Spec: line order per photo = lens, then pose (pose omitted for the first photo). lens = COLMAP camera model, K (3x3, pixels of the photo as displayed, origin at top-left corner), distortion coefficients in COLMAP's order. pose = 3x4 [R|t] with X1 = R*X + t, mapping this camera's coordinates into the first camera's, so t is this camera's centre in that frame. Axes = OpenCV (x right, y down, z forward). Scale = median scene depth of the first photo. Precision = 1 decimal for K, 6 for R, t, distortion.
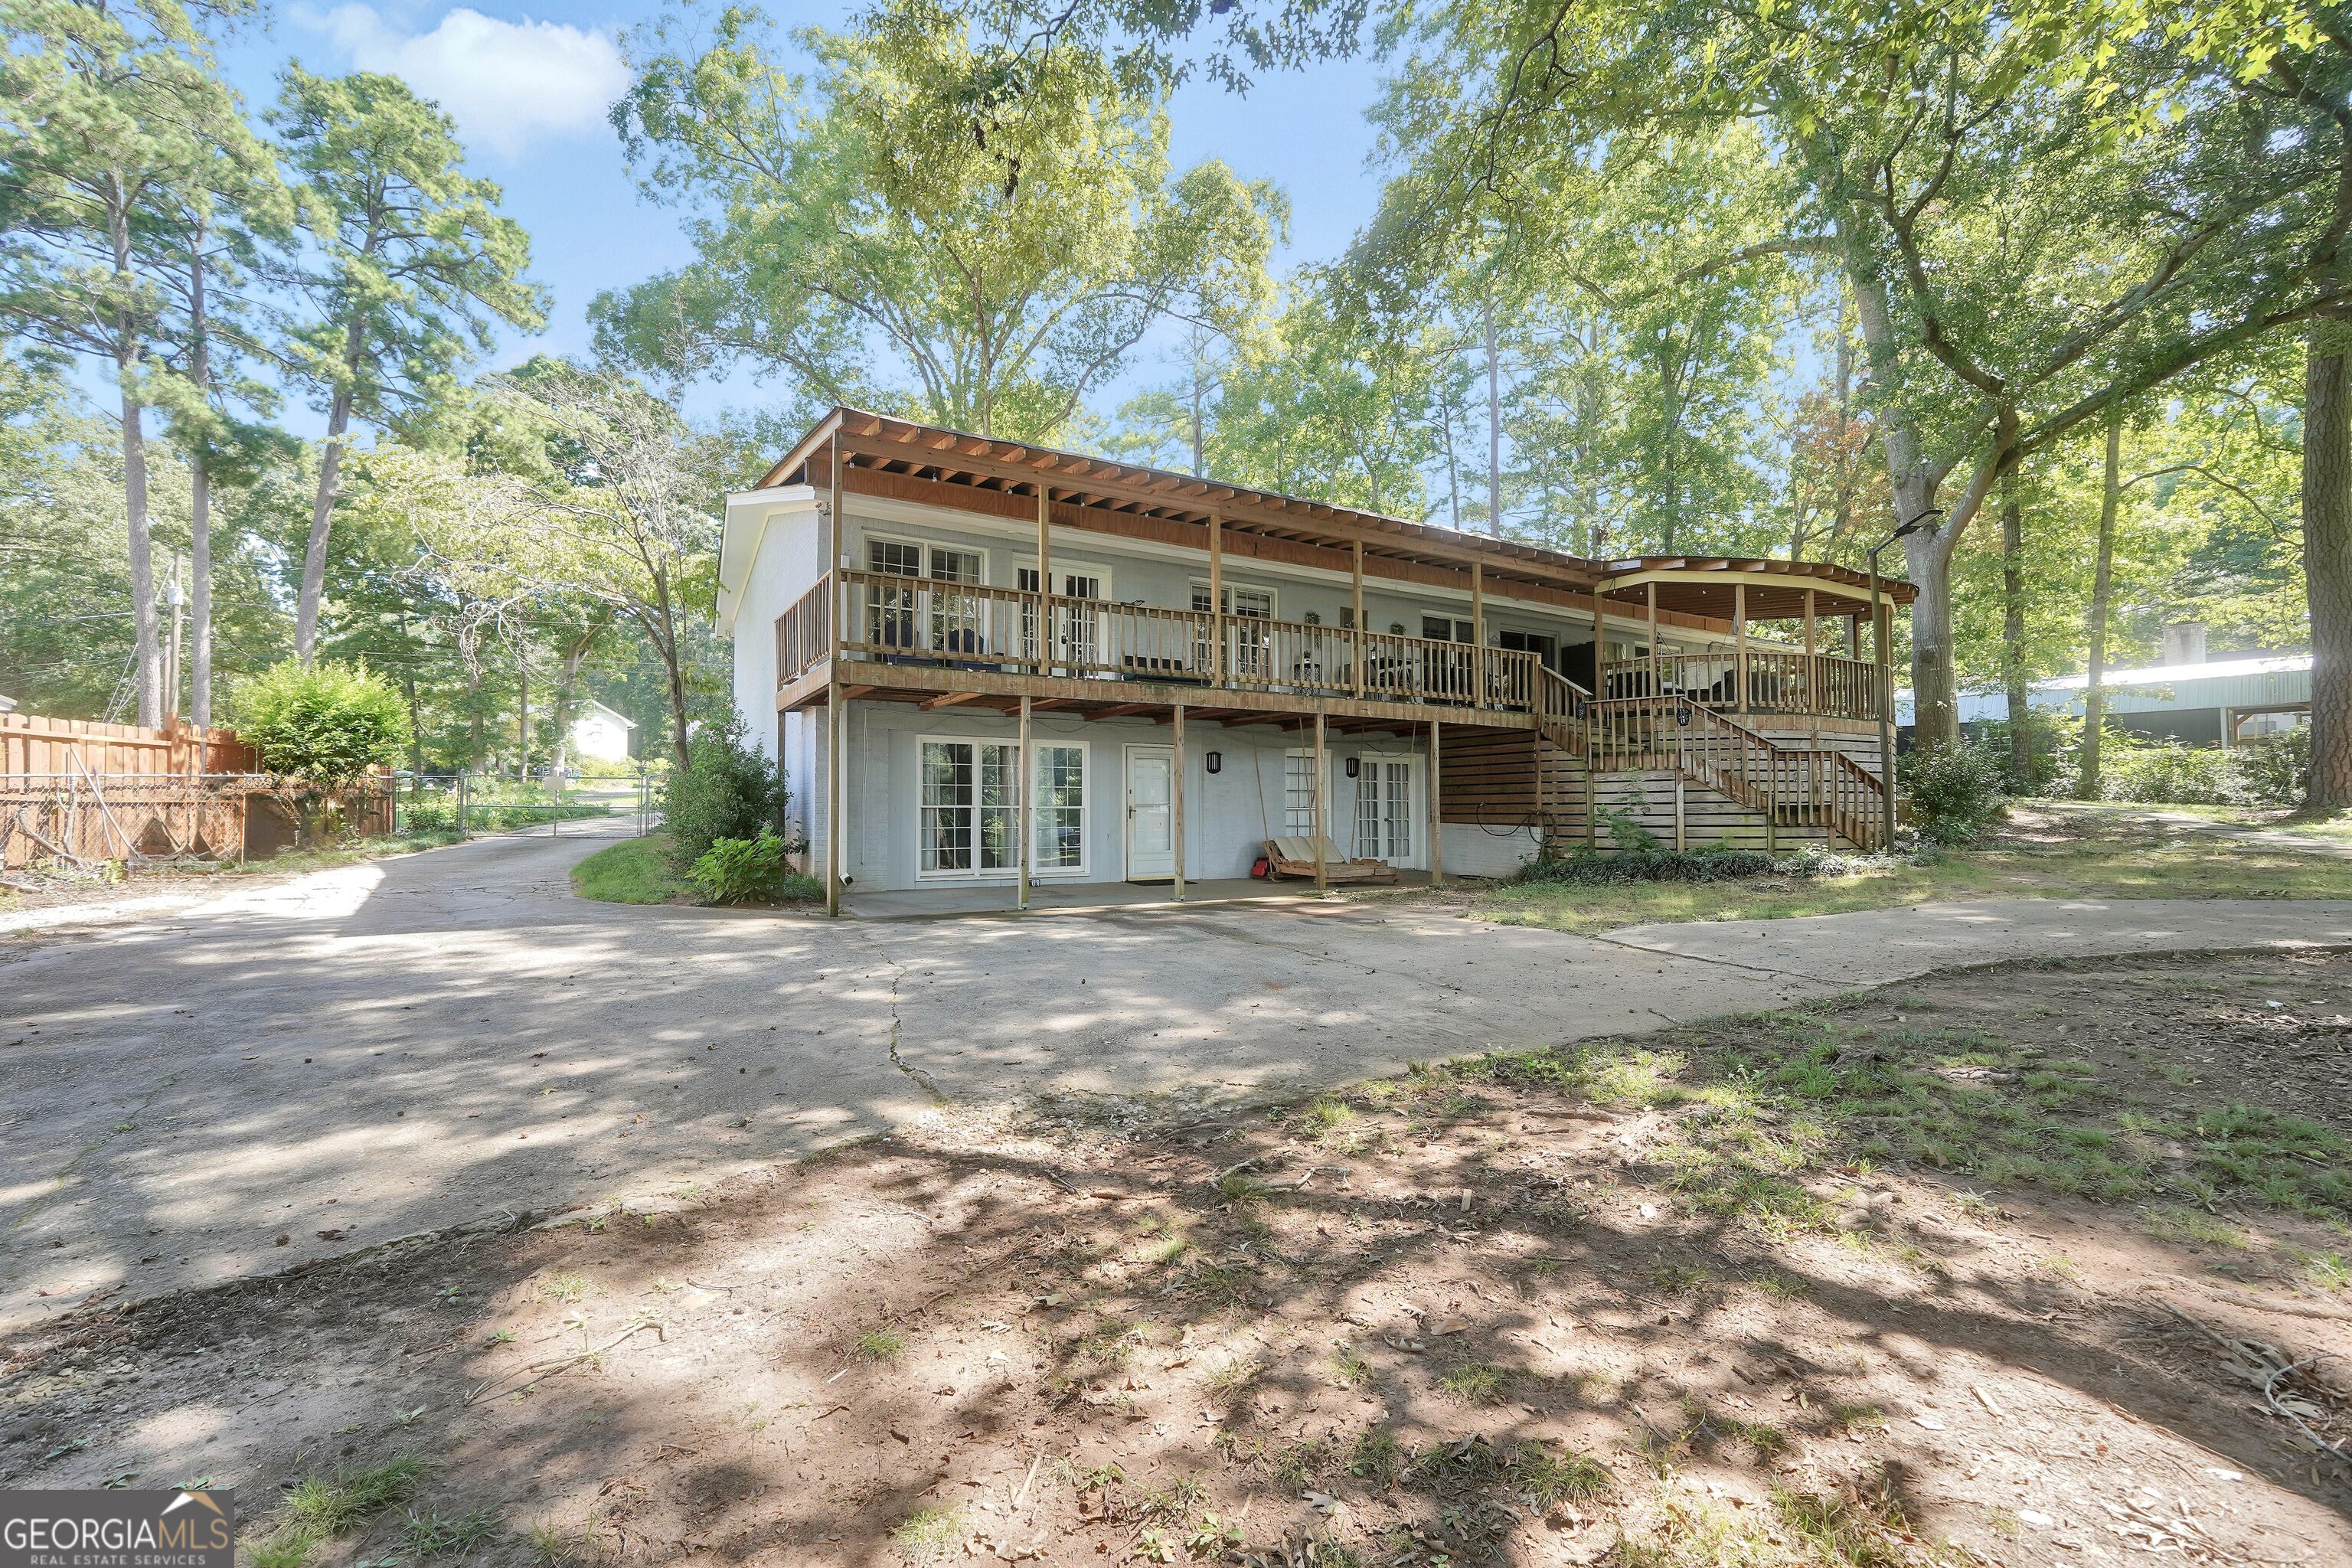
lens RADIAL K [[978.9, 0, 1175.7], [0, 978.9, 778.2], [0, 0, 1]] dist [-0.015181, 0.006054]
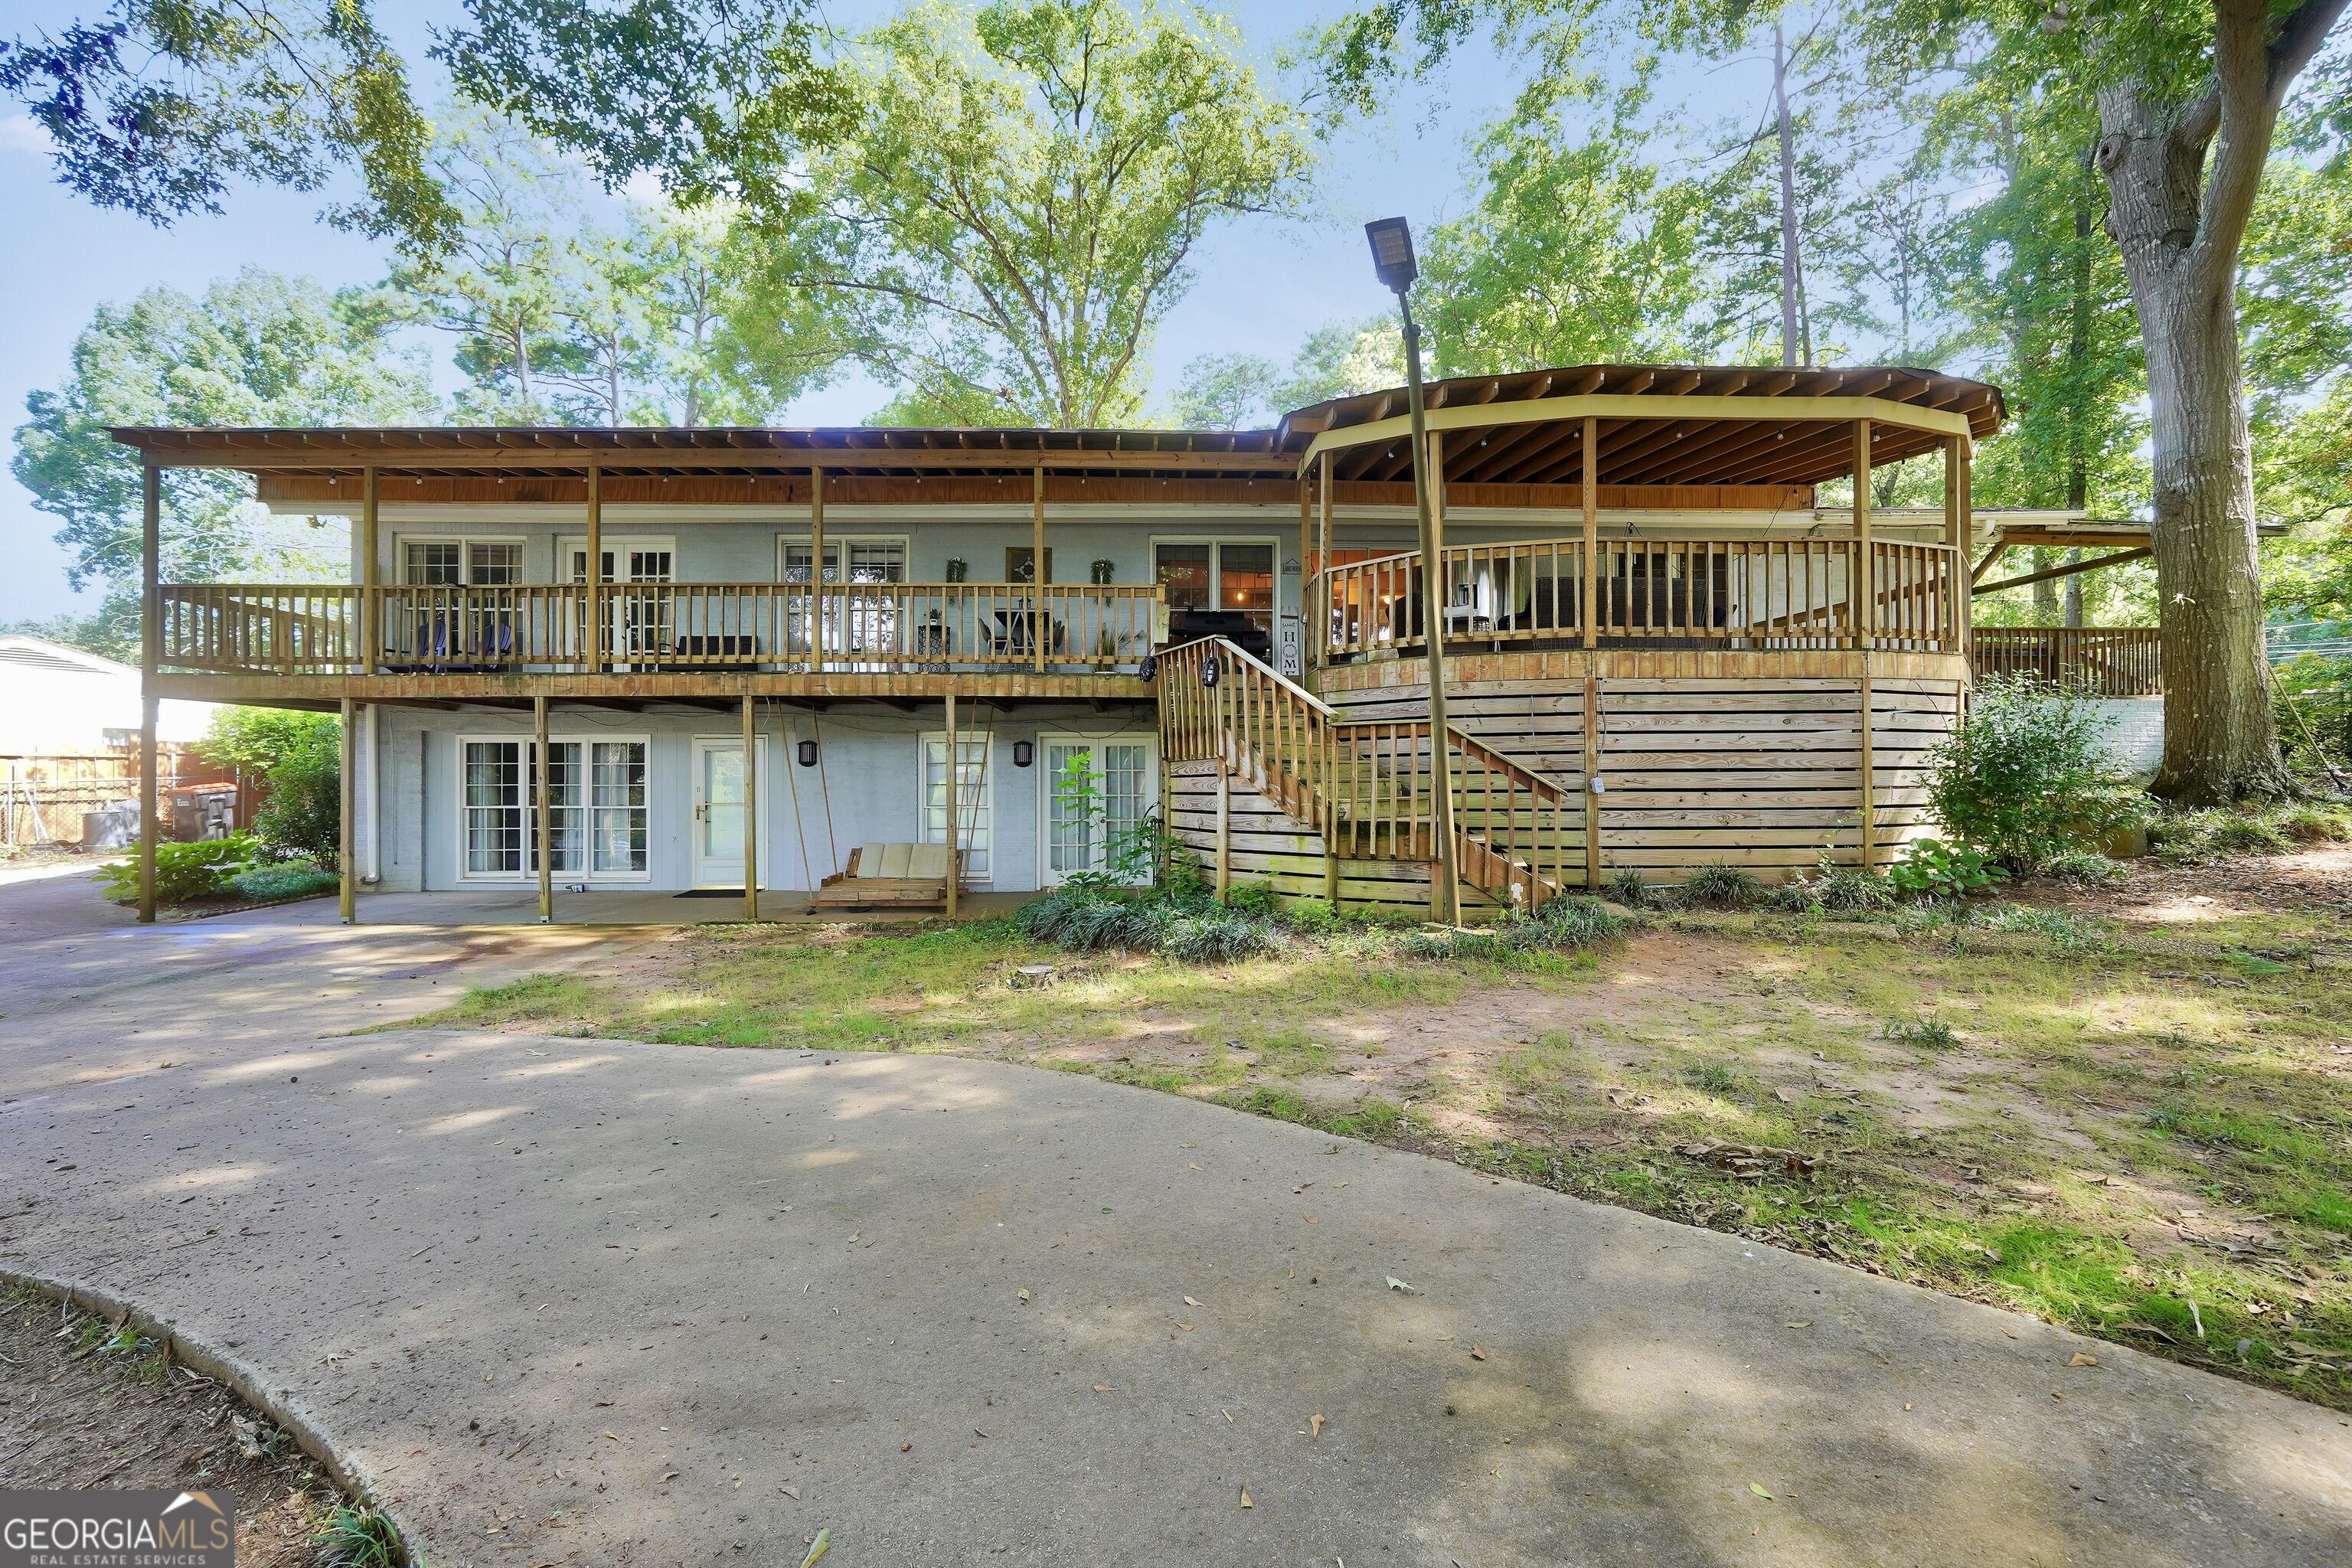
lens RADIAL K [[978.9, 0, 1175.7], [0, 978.9, 778.2], [0, 0, 1]] dist [-0.015181, 0.006054]
pose [[0.868985, -0.001775, -0.494836, 0.797939], [0.019992, 0.999303, 0.031523, -0.016204], [0.494435, -0.037285, 0.868415, 0.452105]]
